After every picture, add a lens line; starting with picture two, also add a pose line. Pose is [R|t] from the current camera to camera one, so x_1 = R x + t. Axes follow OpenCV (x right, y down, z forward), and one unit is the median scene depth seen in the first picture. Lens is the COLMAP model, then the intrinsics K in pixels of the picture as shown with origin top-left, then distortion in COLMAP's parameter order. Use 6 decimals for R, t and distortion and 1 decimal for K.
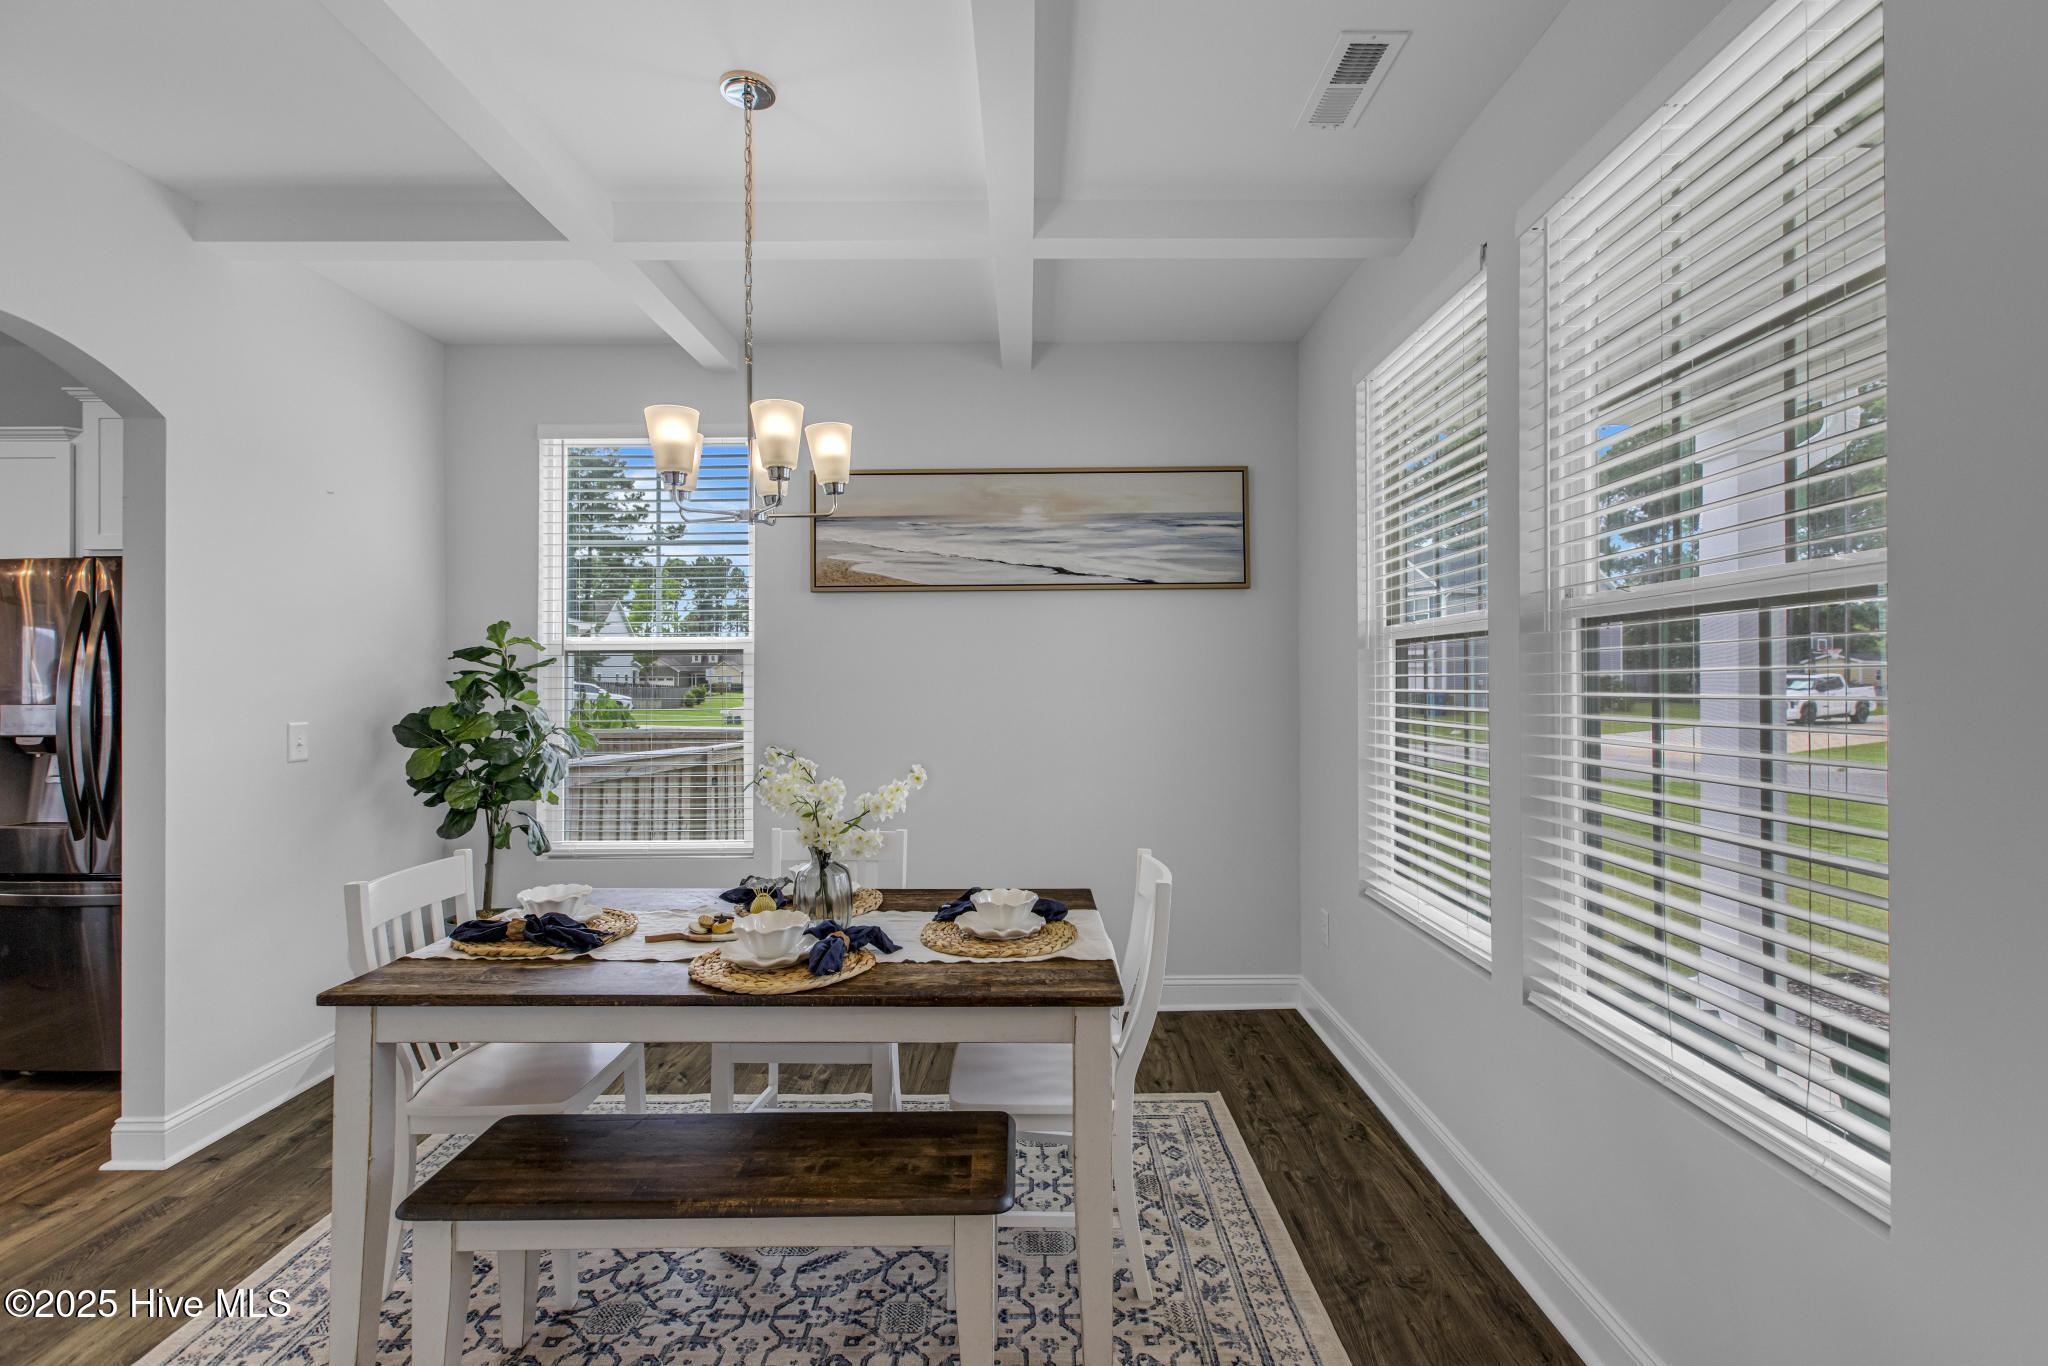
lens RADIAL K [[916.6, 0, 1028.3], [0, 916.6, 677.7], [0, 0, 1]] dist [0.003674, -0.001109]
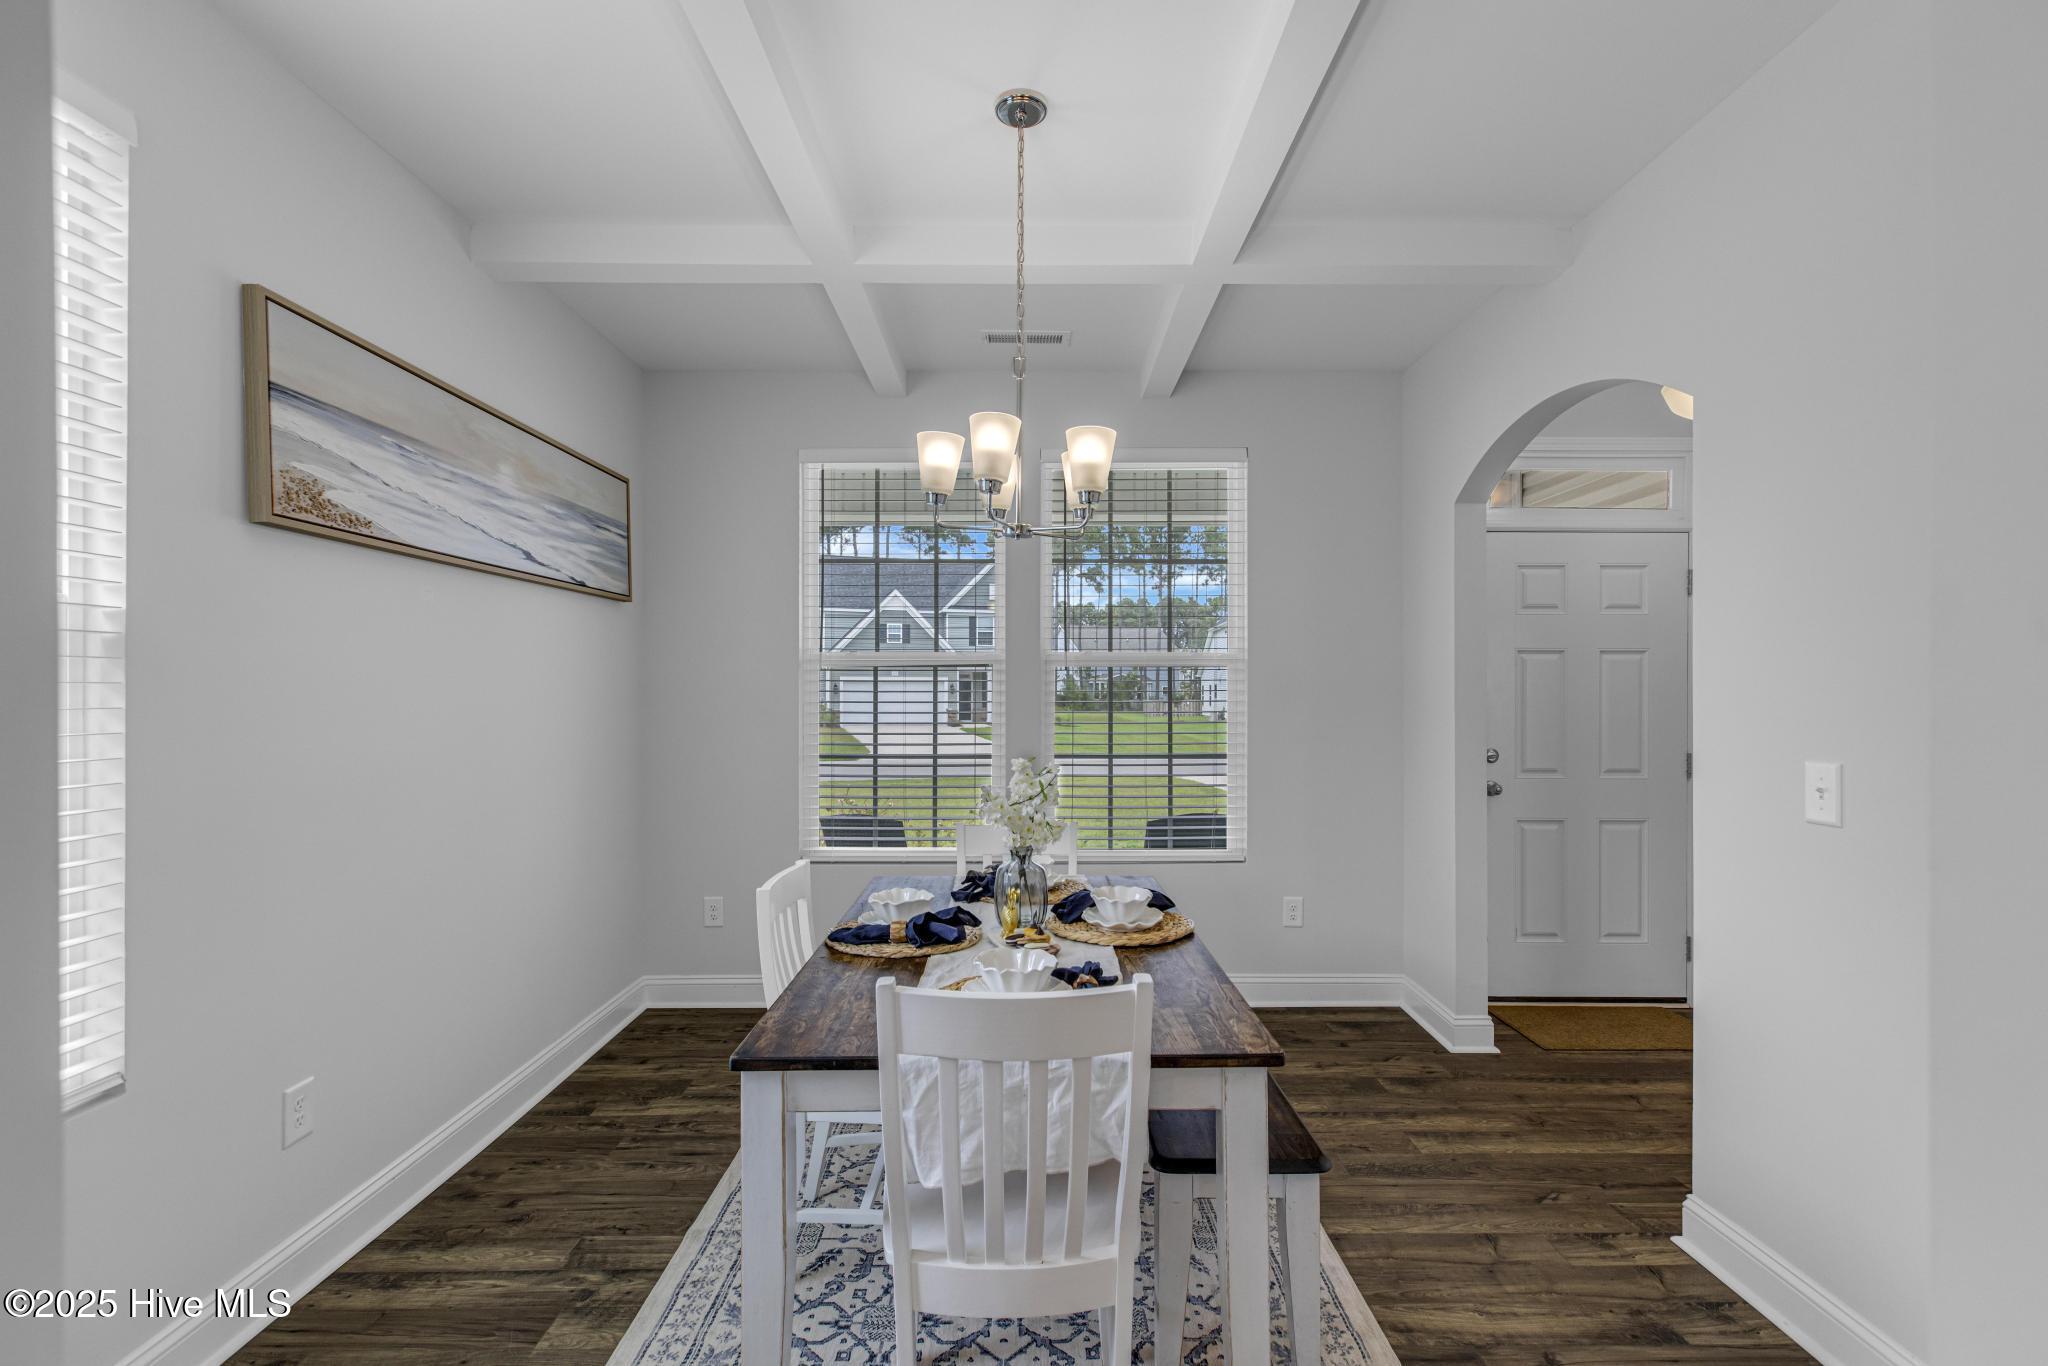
lens RADIAL K [[916.6, 0, 1027.8], [0, 916.6, 692.4], [0, 0, 1]] dist [0.003674, -0.001109]
pose [[-0.003044, 0.002564, 0.999992, -0.755520], [-0.009612, 0.999950, -0.002593, -0.000971], [-0.999949, -0.009619, -0.003019, 0.570802]]
